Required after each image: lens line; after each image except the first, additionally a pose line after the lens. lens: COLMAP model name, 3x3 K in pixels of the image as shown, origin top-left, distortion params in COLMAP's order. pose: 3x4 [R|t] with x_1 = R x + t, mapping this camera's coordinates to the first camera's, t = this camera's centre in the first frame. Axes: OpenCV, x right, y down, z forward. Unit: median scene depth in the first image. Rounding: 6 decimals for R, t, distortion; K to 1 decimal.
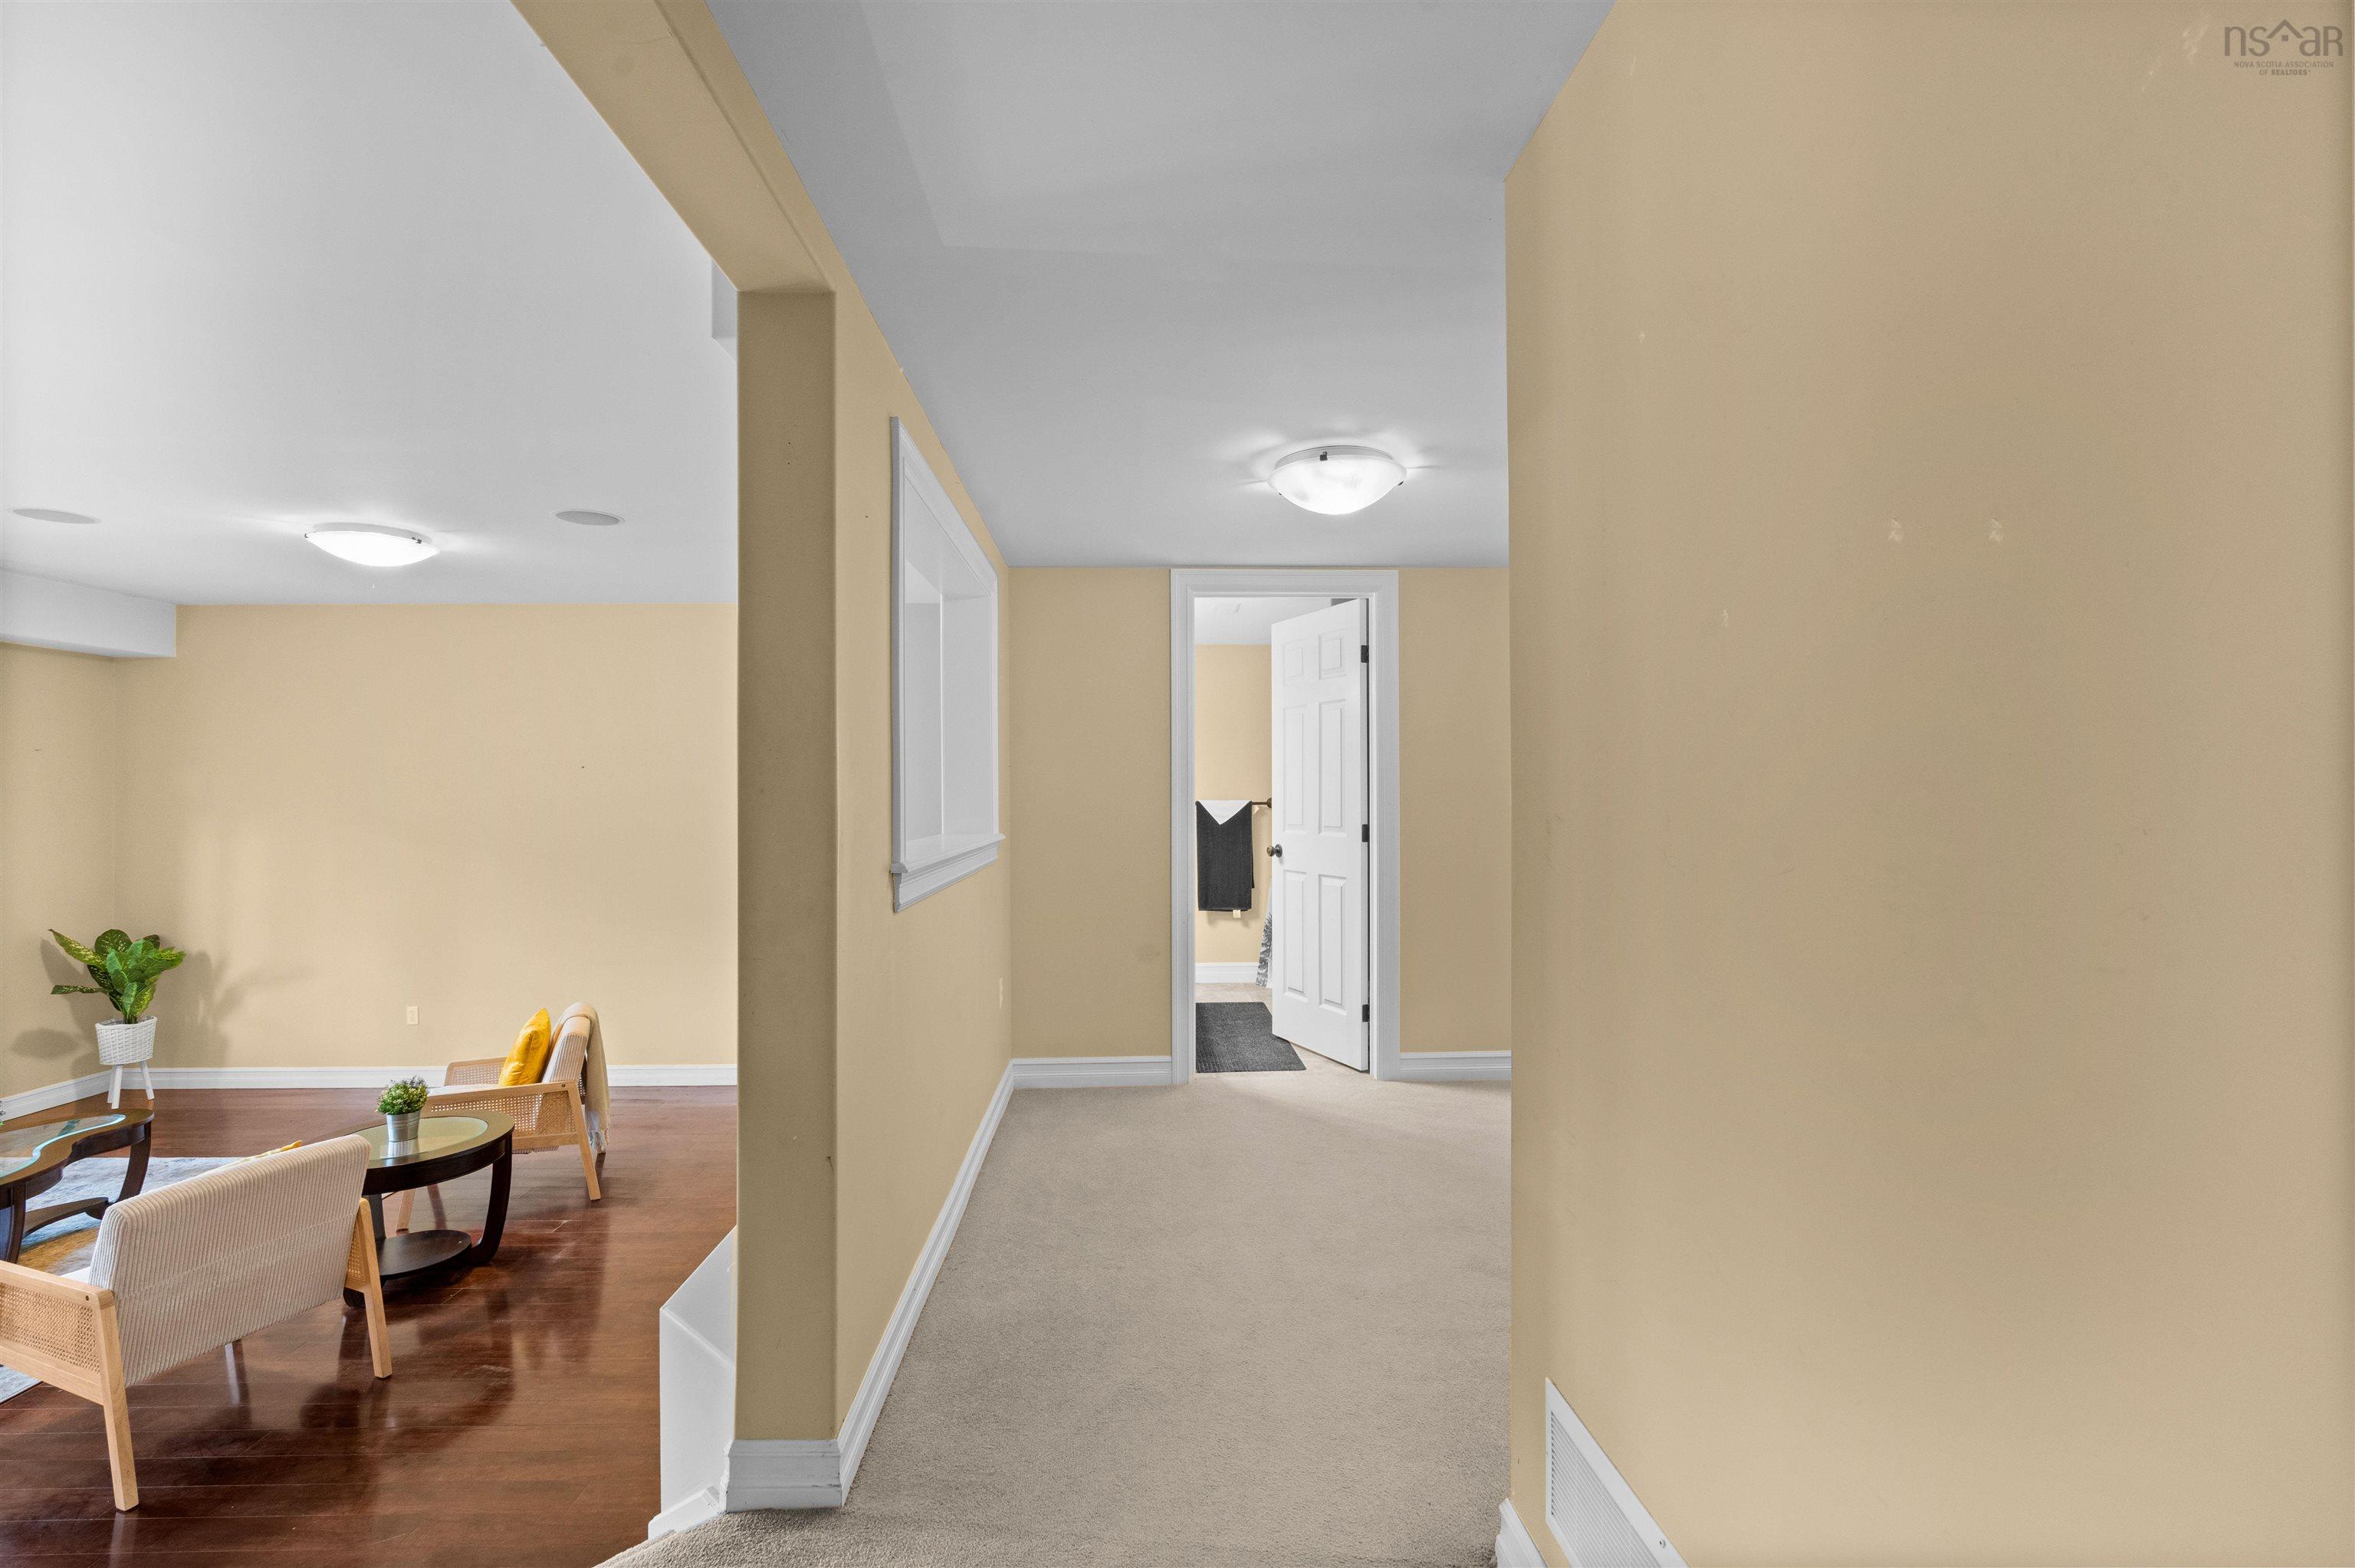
lens RADIAL K [[1059.7, 0, 1160.8], [0, 1059.7, 791.4], [0, 0, 1]] dist [-0.012074, 0.004443]
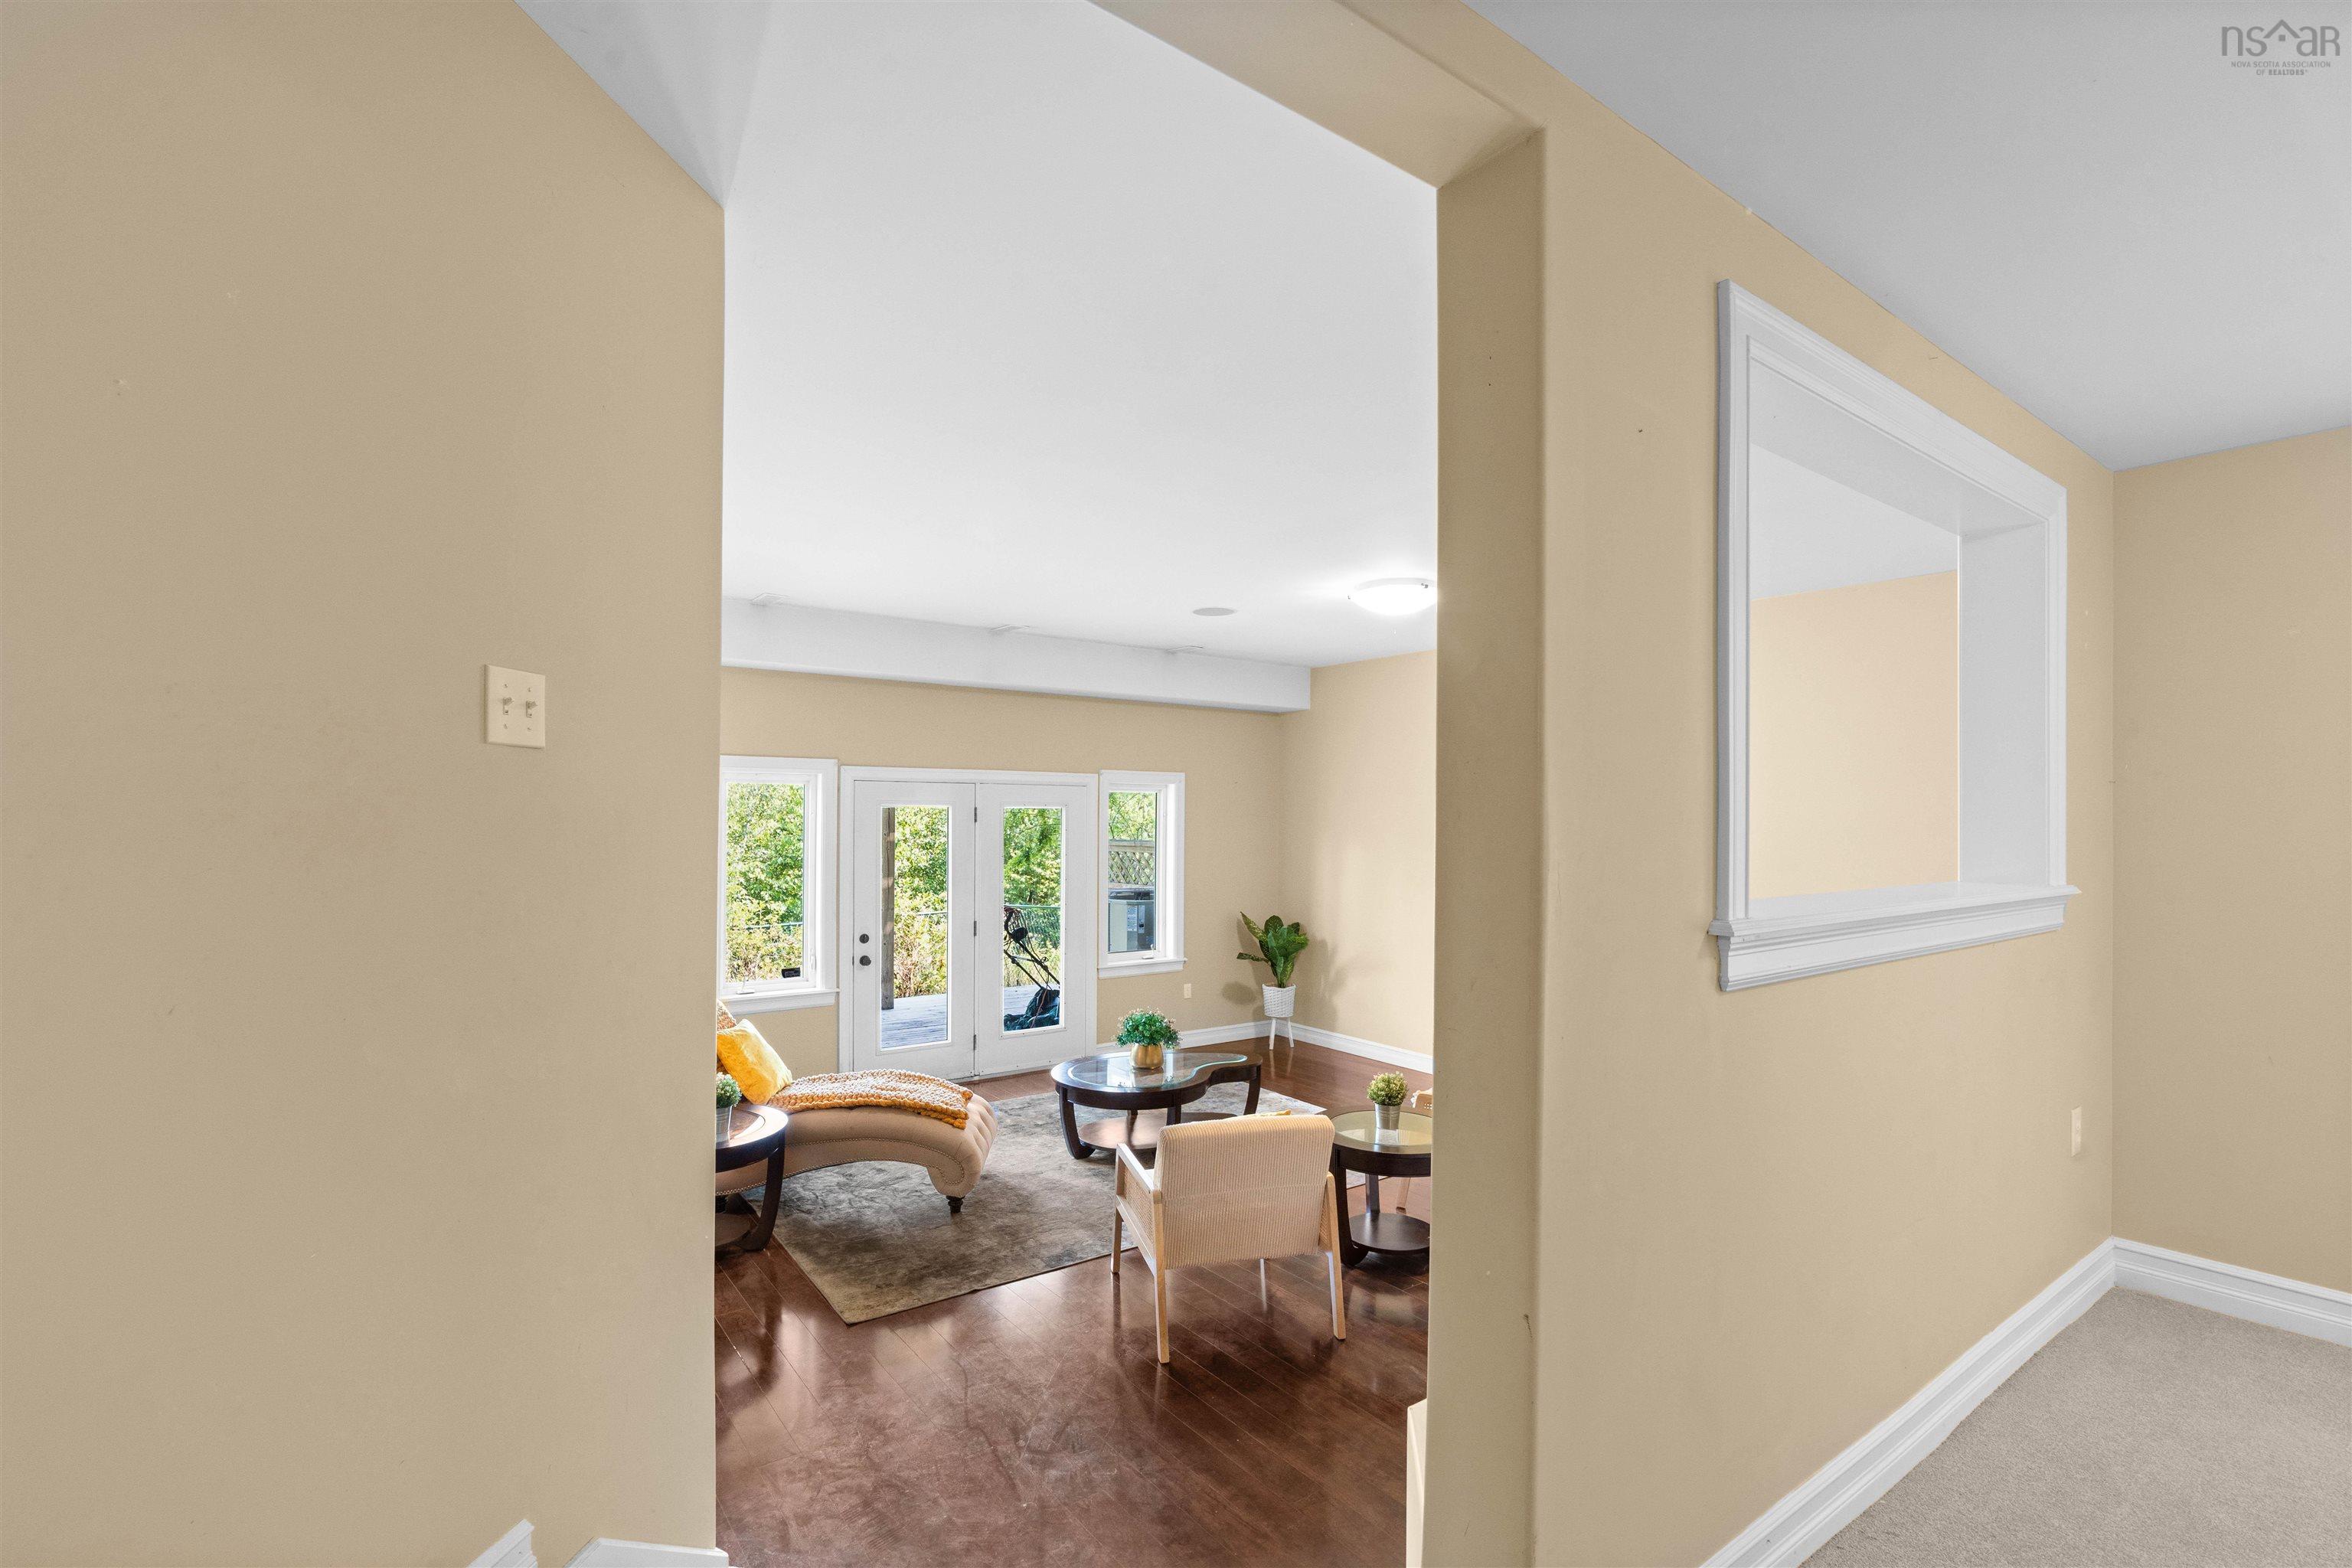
lens RADIAL K [[1058.5, 0, 1183.0], [0, 1058.5, 814.4], [0, 0, 1]] dist [-0.012074, 0.004443]
pose [[0.561522, 0.006419, -0.827437, 0.073543], [-0.007733, 0.999967, 0.002510, -0.000783], [0.827426, 0.004989, 0.561553, 0.187138]]
